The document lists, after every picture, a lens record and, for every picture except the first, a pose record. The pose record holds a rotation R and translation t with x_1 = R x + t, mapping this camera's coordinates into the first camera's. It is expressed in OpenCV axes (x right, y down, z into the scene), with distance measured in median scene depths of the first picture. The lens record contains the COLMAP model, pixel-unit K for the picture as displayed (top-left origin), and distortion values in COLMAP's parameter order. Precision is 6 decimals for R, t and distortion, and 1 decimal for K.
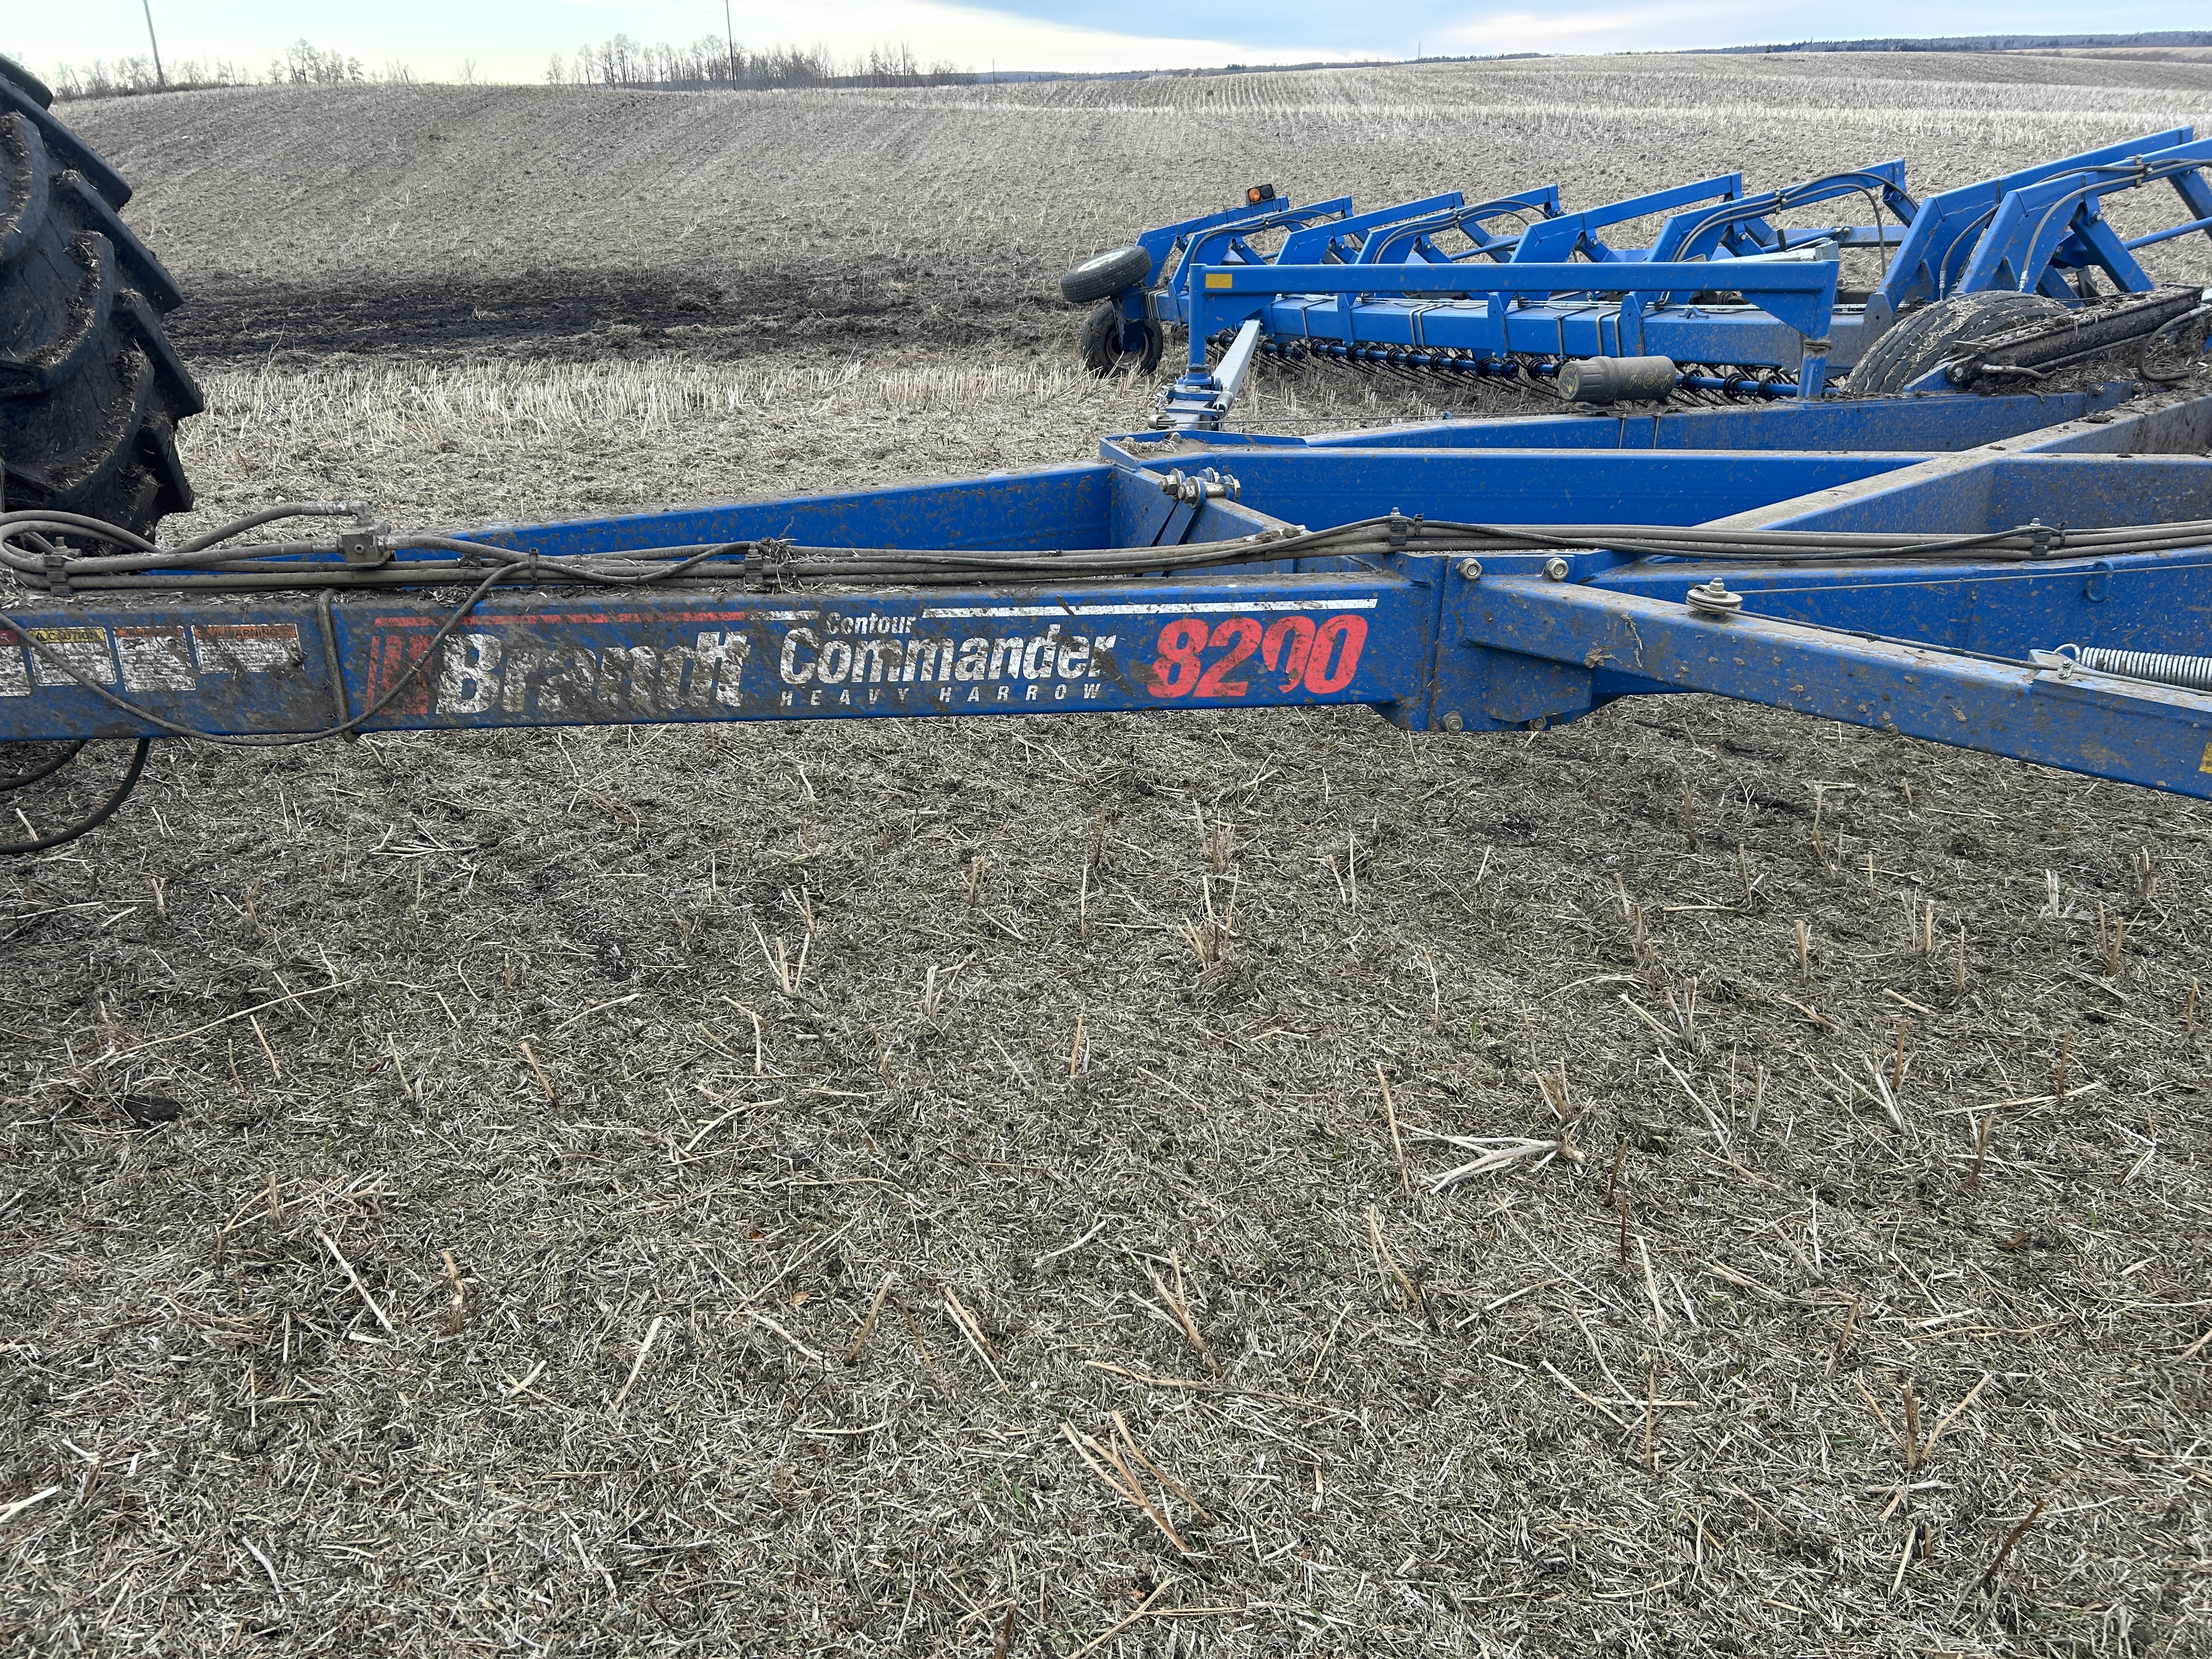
lens RADIAL K [[1651.4, 0, 1104.1], [0, 1651.4, 809.7], [0, 0, 1]] dist [0.059075, -0.062274]
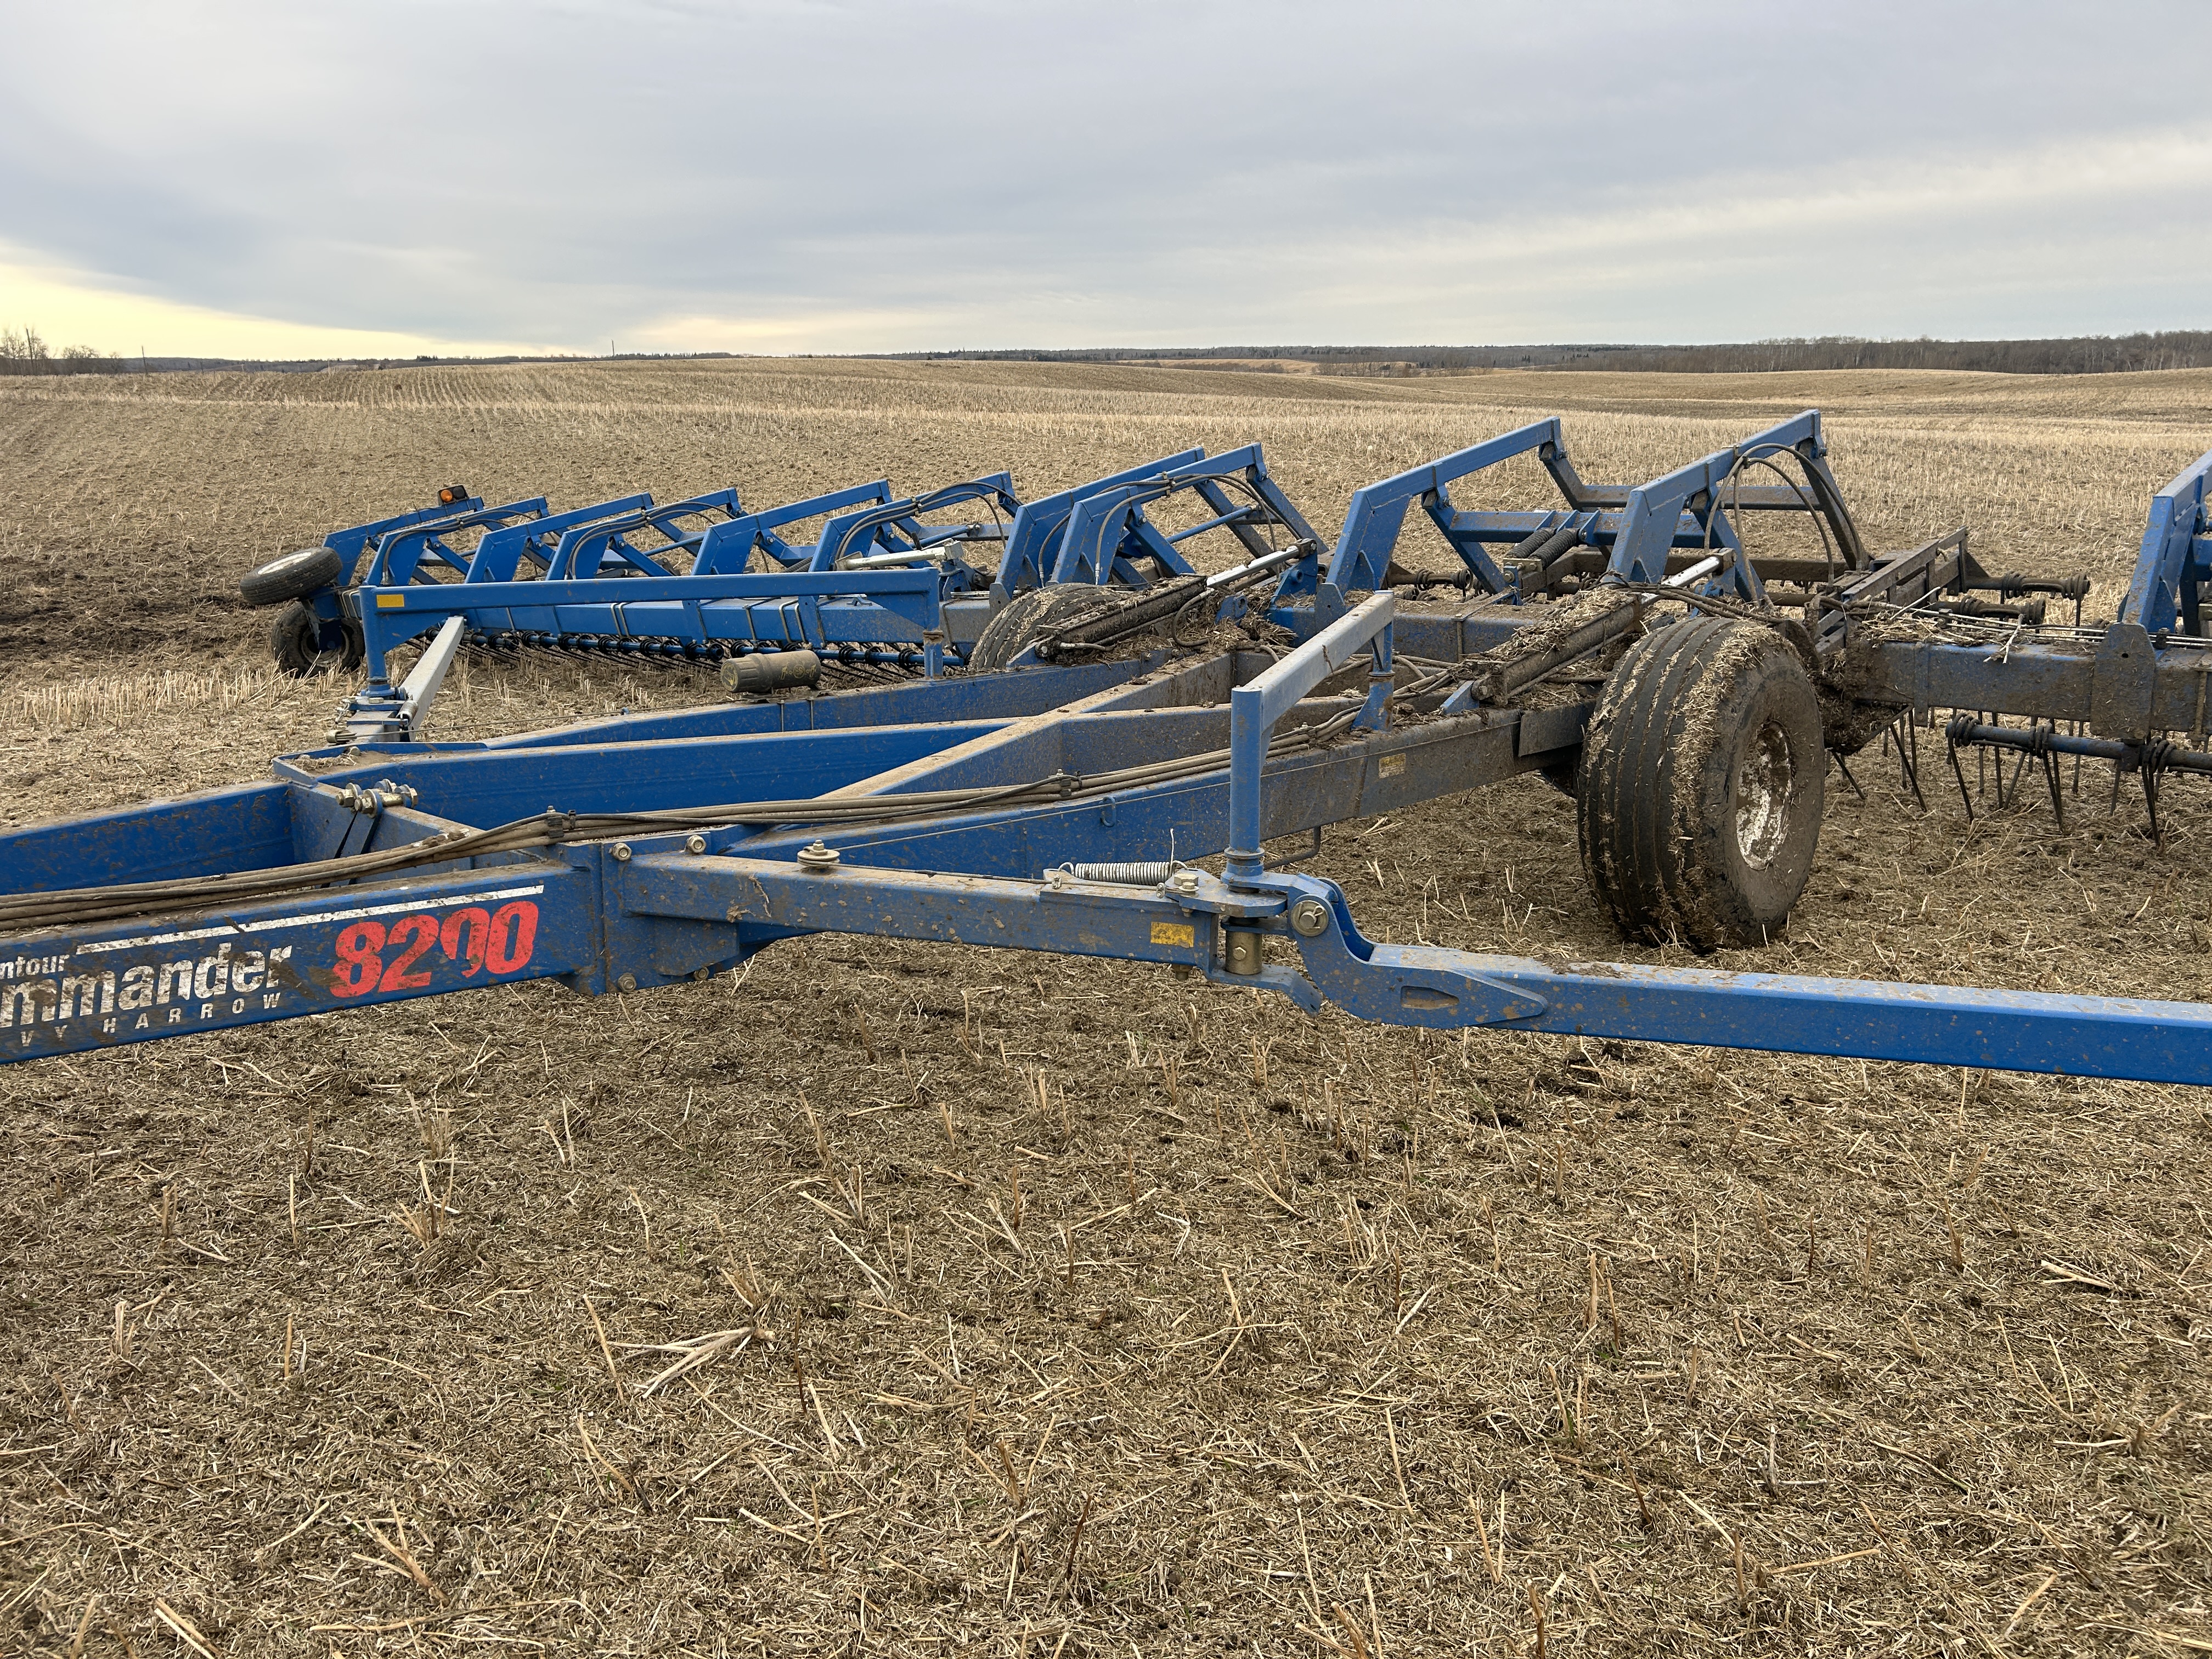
lens RADIAL K [[1651.4, 0, 1096.4], [0, 1651.4, 814.3], [0, 0, 1]] dist [0.059075, -0.062274]
pose [[0.904420, -0.096946, 0.415484, 0.031627], [0.159262, 0.980162, -0.117976, 0.017786], [-0.395804, 0.172871, 0.901917, -0.165483]]
